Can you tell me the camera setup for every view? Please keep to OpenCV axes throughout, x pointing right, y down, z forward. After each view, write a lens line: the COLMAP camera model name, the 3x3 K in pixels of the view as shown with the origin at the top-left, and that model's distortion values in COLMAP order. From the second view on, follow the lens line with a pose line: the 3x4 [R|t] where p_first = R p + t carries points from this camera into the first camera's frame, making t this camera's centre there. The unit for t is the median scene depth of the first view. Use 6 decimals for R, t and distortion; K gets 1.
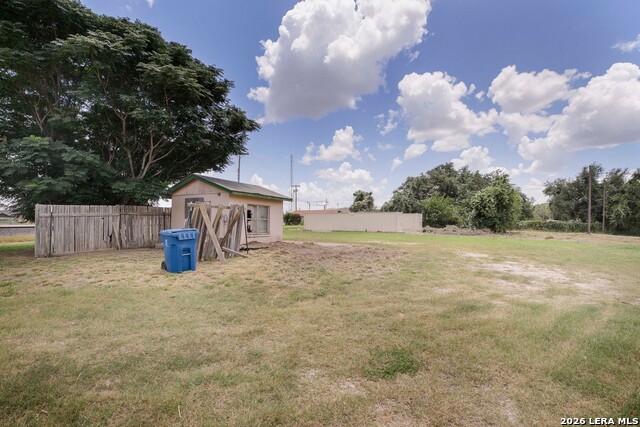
lens RADIAL K [[322.0, 0, 321.6], [0, 322.0, 217.9], [0, 0, 1]] dist [0.014415, 0.007106]
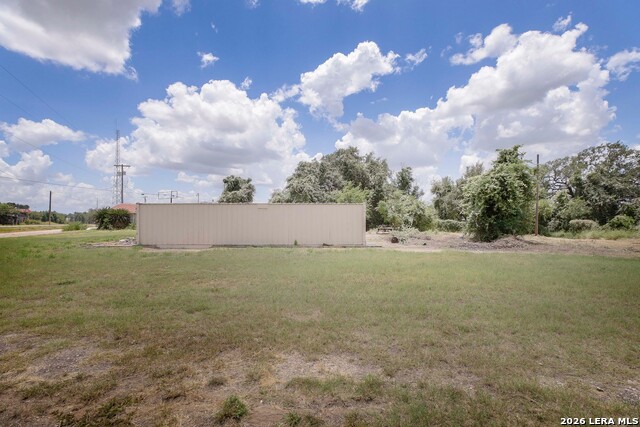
lens RADIAL K [[322.0, 0, 311.3], [0, 322.0, 217.8], [0, 0, 1]] dist [0.014415, 0.007106]
pose [[0.903086, 0.007059, 0.429401, -0.020944], [-0.006379, 0.999975, -0.003023, 0.002905], [-0.429412, -0.000009, 0.903109, 0.340257]]
